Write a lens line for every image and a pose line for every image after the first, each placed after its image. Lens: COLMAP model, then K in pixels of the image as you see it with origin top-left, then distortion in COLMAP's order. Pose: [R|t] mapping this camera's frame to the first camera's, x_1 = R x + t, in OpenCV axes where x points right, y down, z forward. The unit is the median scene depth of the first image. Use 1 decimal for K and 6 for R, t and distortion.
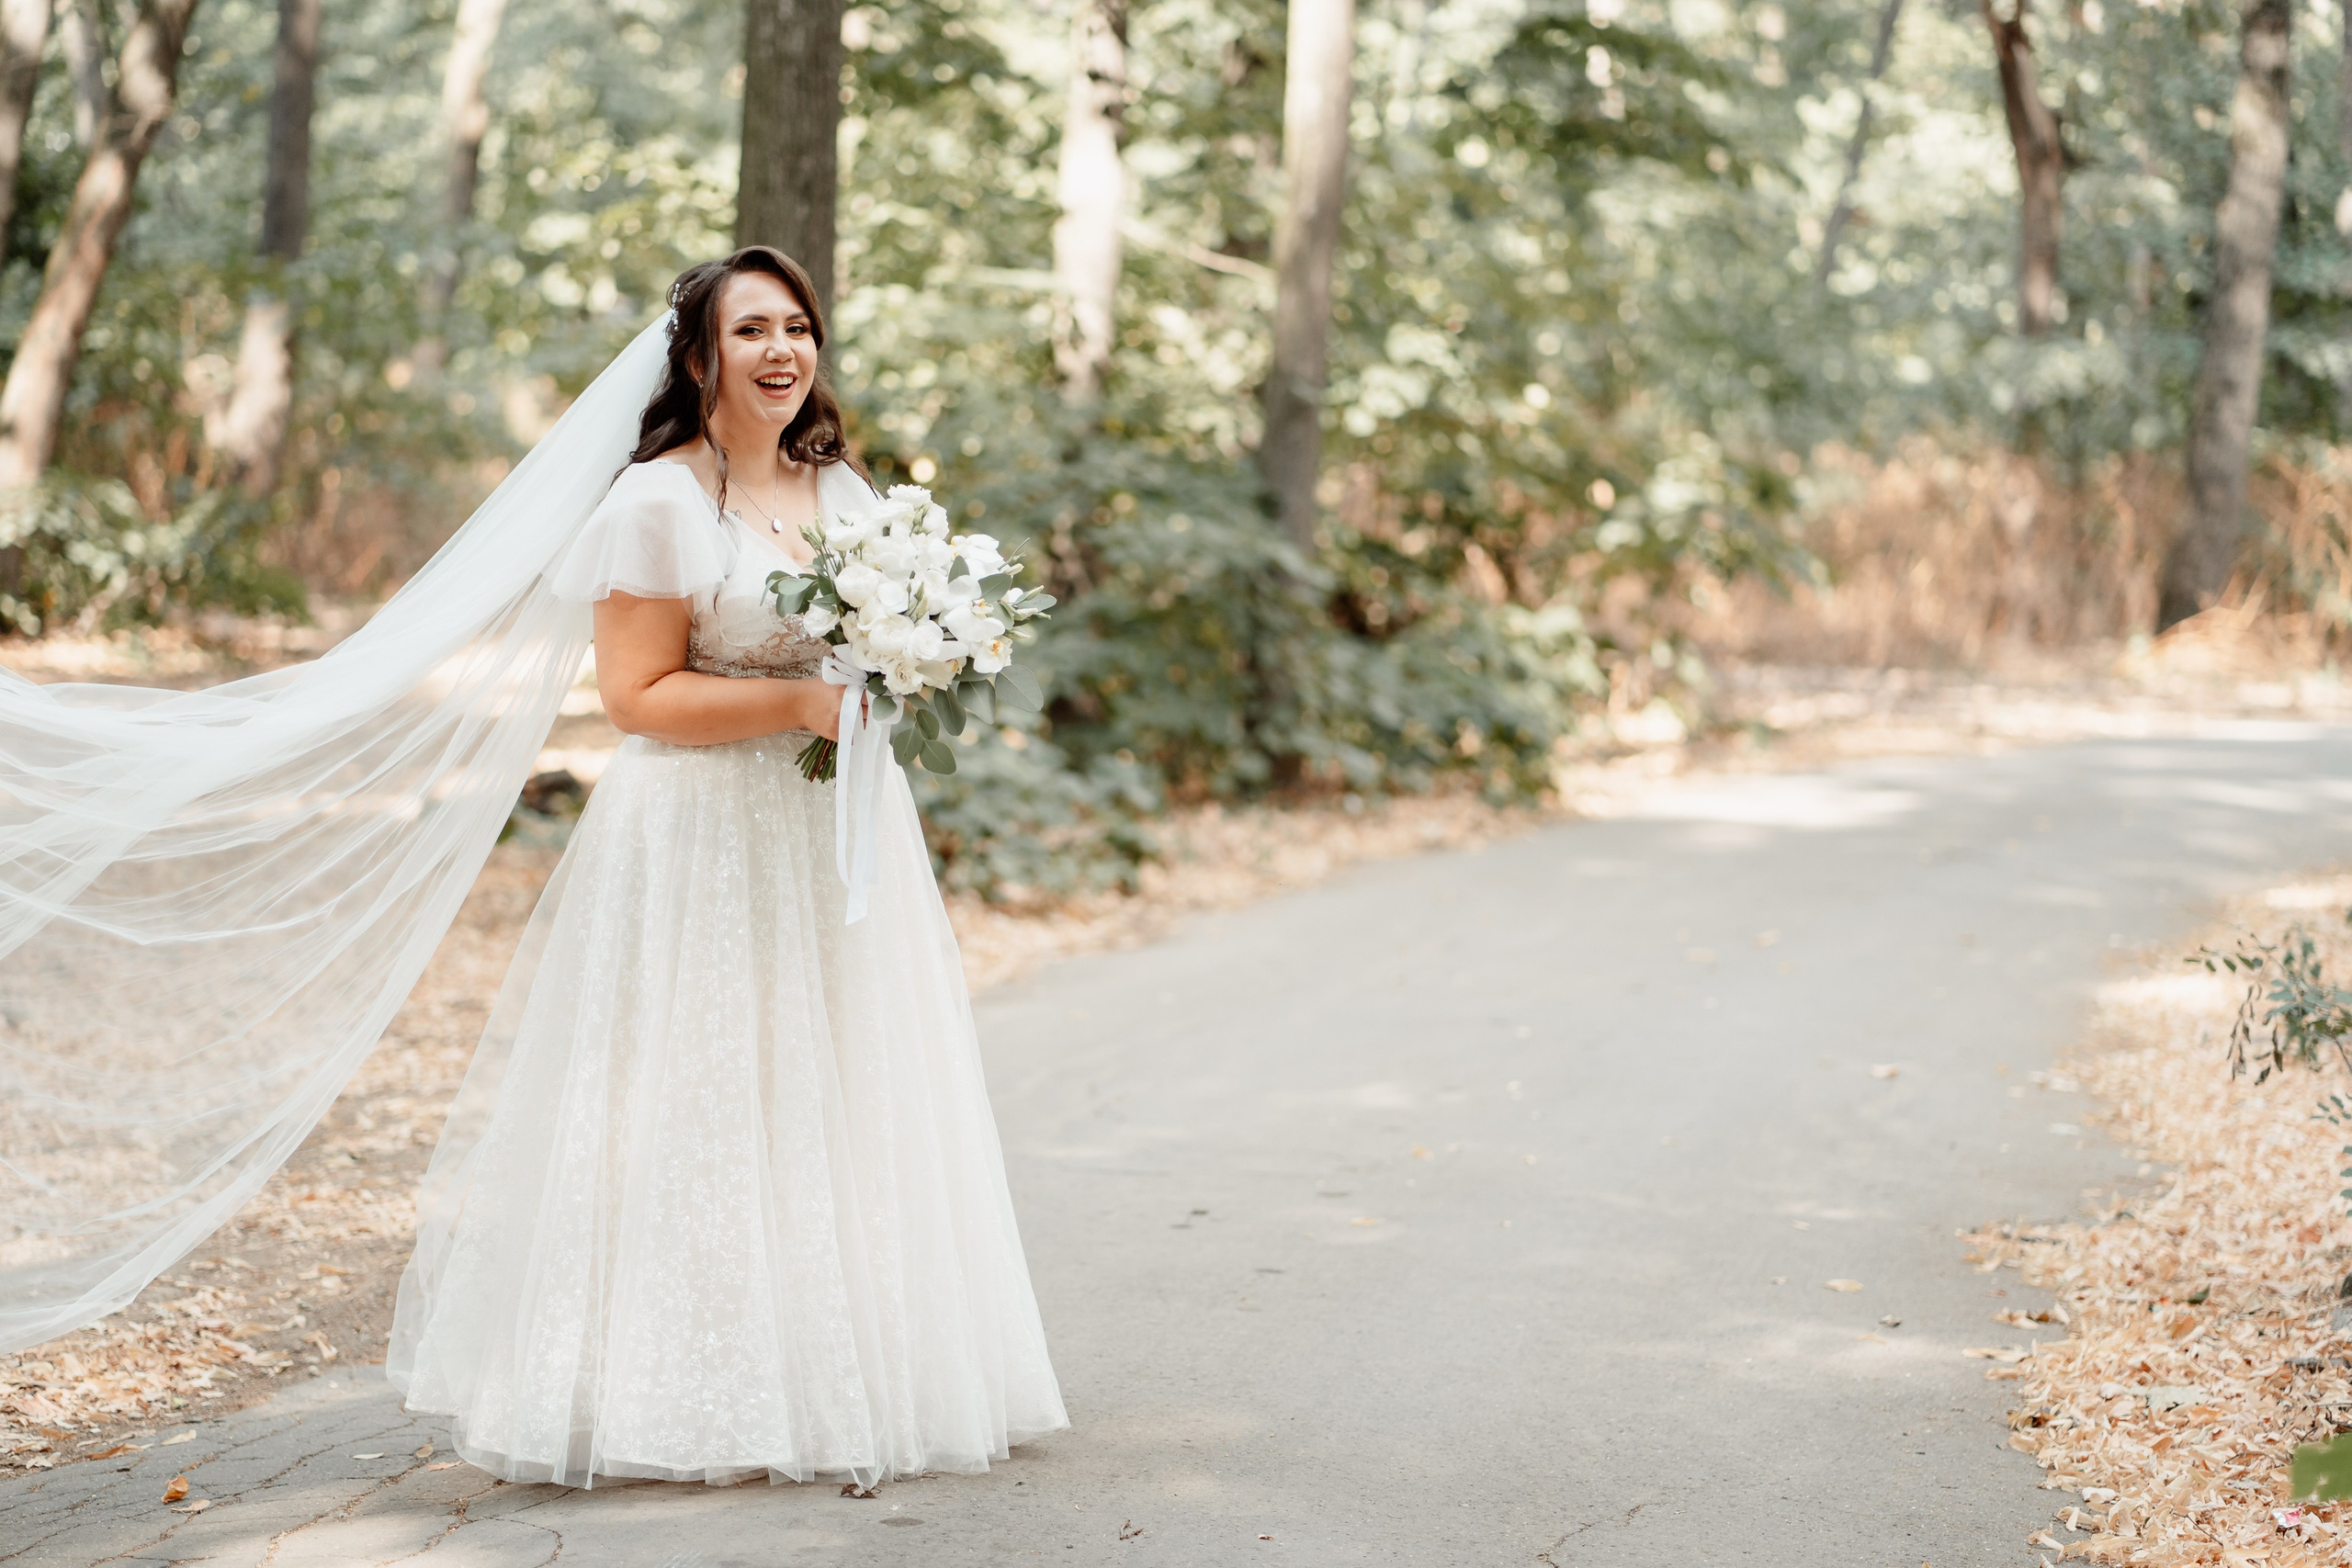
lens RADIAL K [[5636.9, 0, 1176.0], [0, 5636.9, 784.0], [0, 0, 1]] dist [-0.084966, -0.345856]
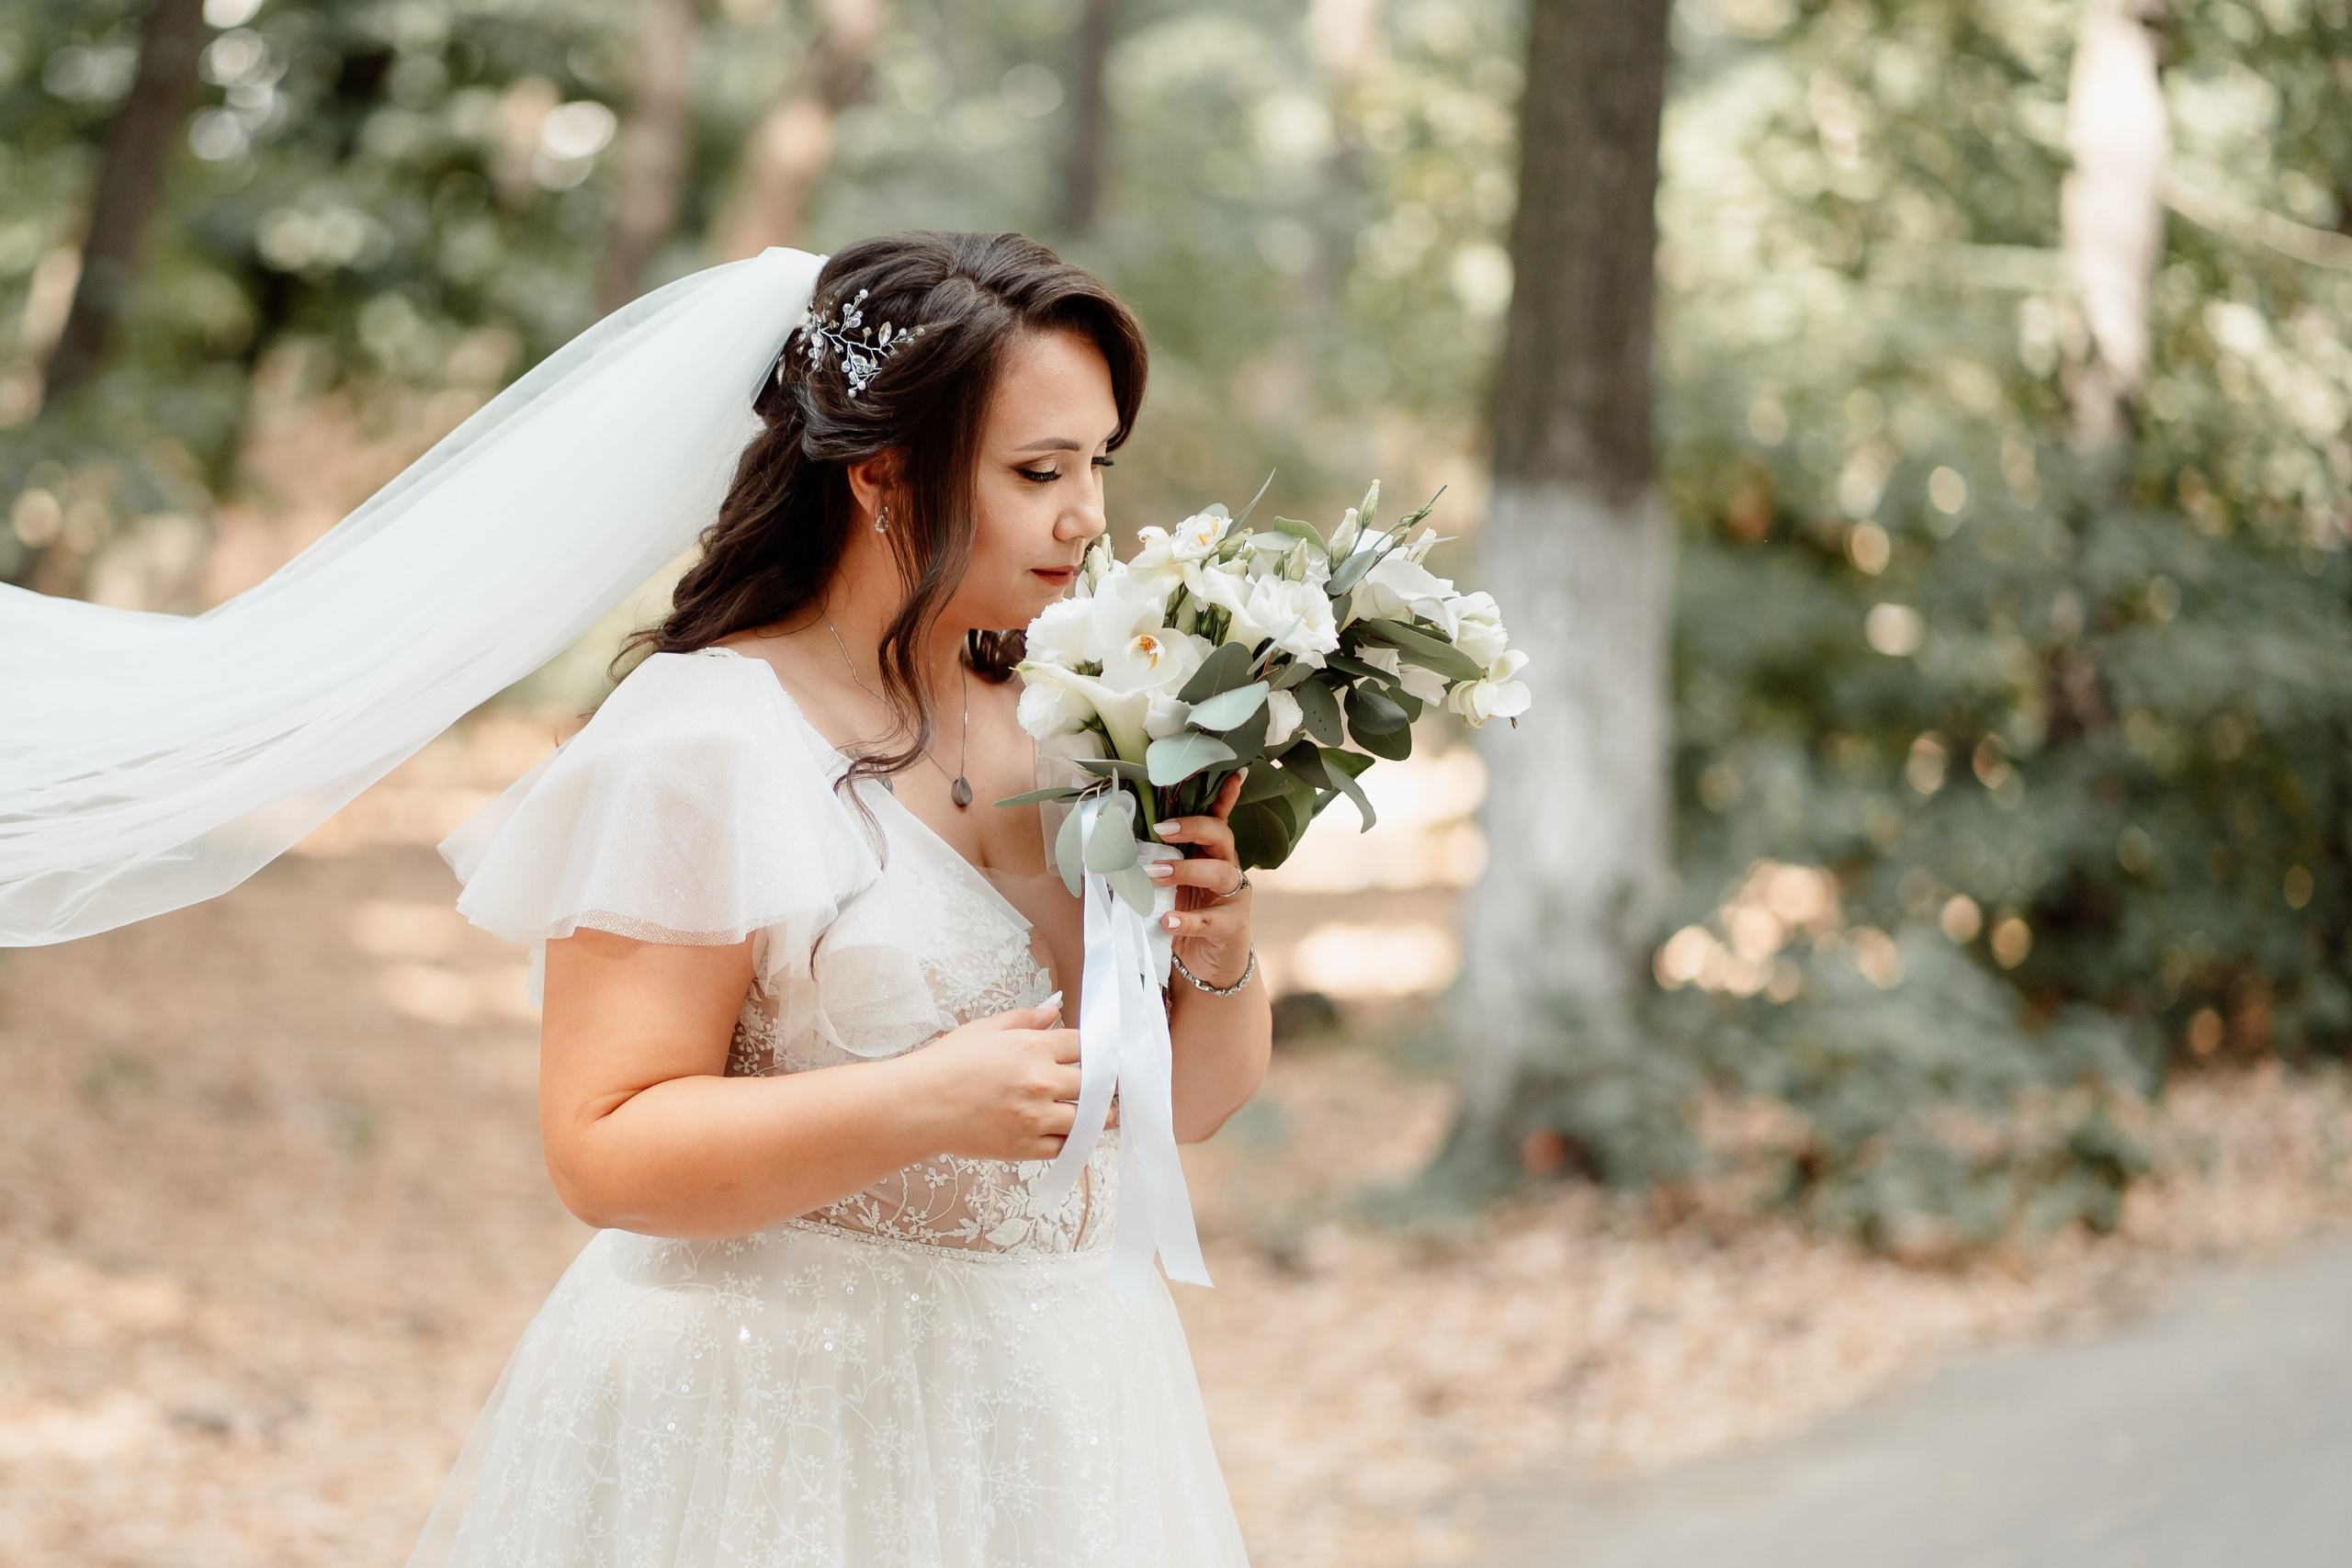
lens RADIAL K [[6521.4, 0, 1177.4], [0, 6521.4, 1261.3], [0, 0, 1]] dist [-0.095488, -1.197410]
pose [[0.982110, 0.028392, -0.186155, 0.023058], [-0.016643, 0.997787, 0.064371, -0.020275], [0.187571, -0.060121, 0.980409, 0.227091]]
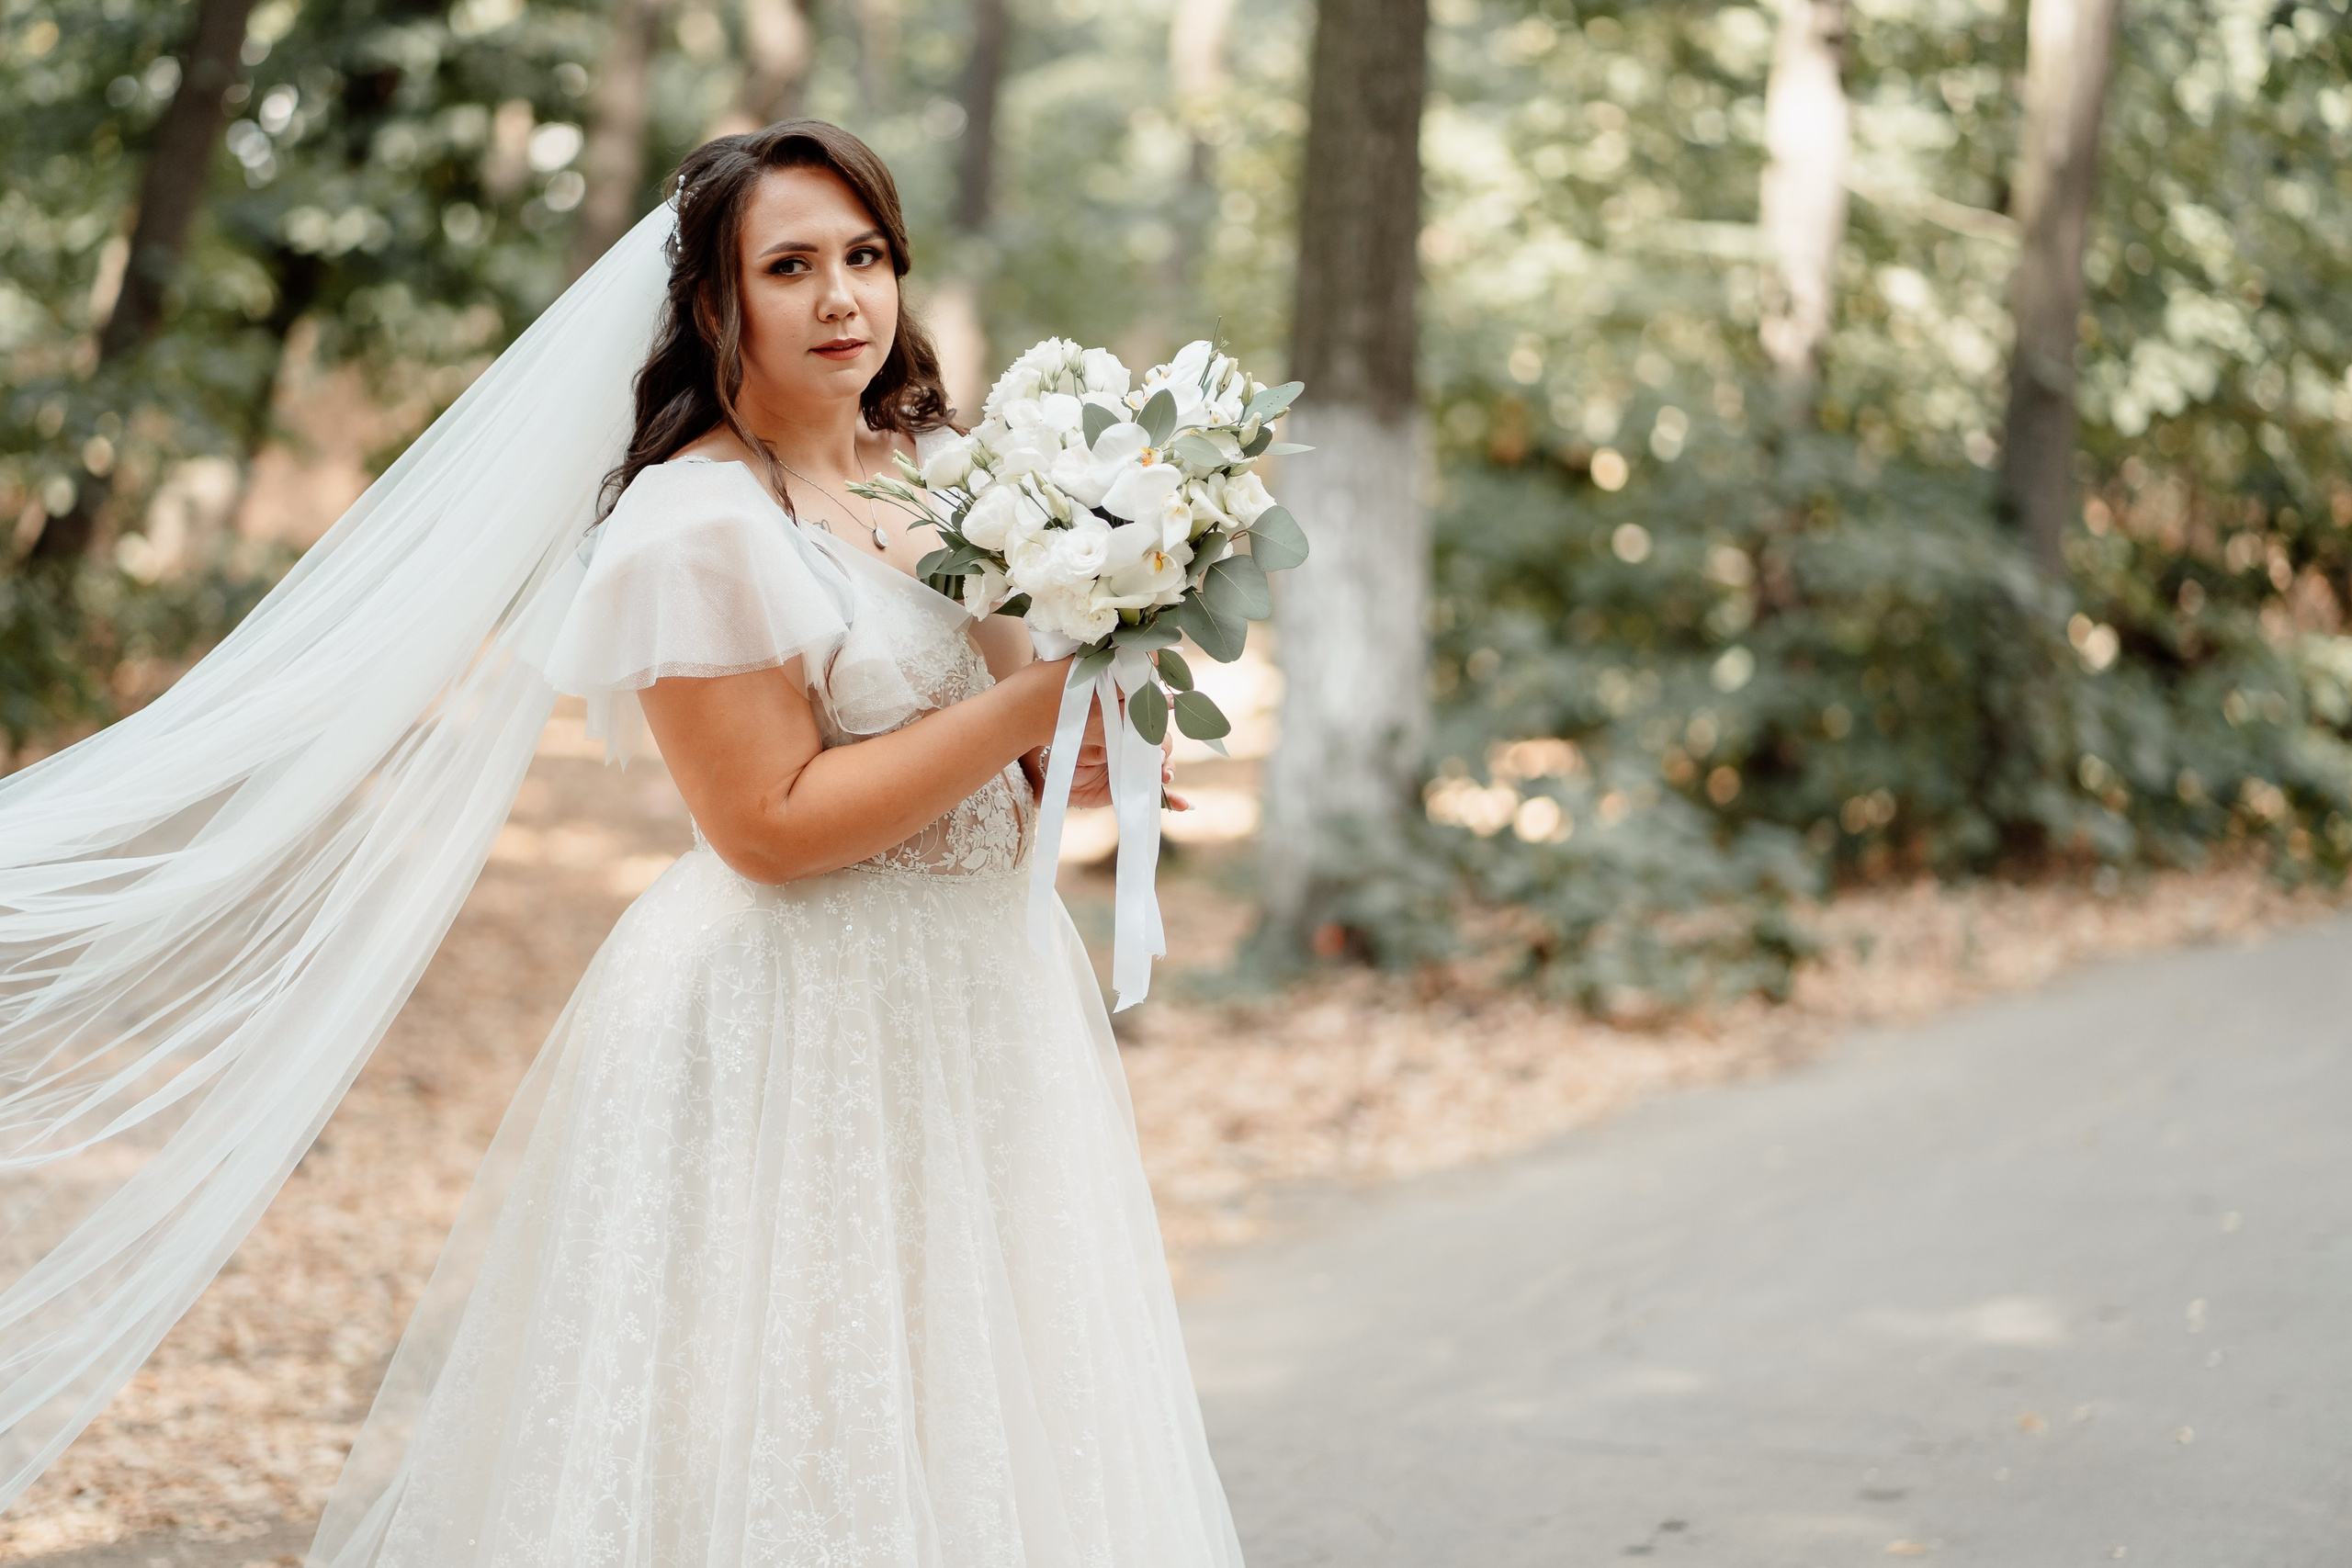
lens RADIAL K [[5636.9, 0, 1176.0], [0, 5636.9, 784.0], [0, 0, 1]] dist [-0.084966, -0.345856]
pose [[0.985522, 0.015507, -0.168838, 0.036706], [-0.015194, 0.999880, 0.003144, -0.011151], [0.168866, -0.000533, 0.985639, 0.179328]]
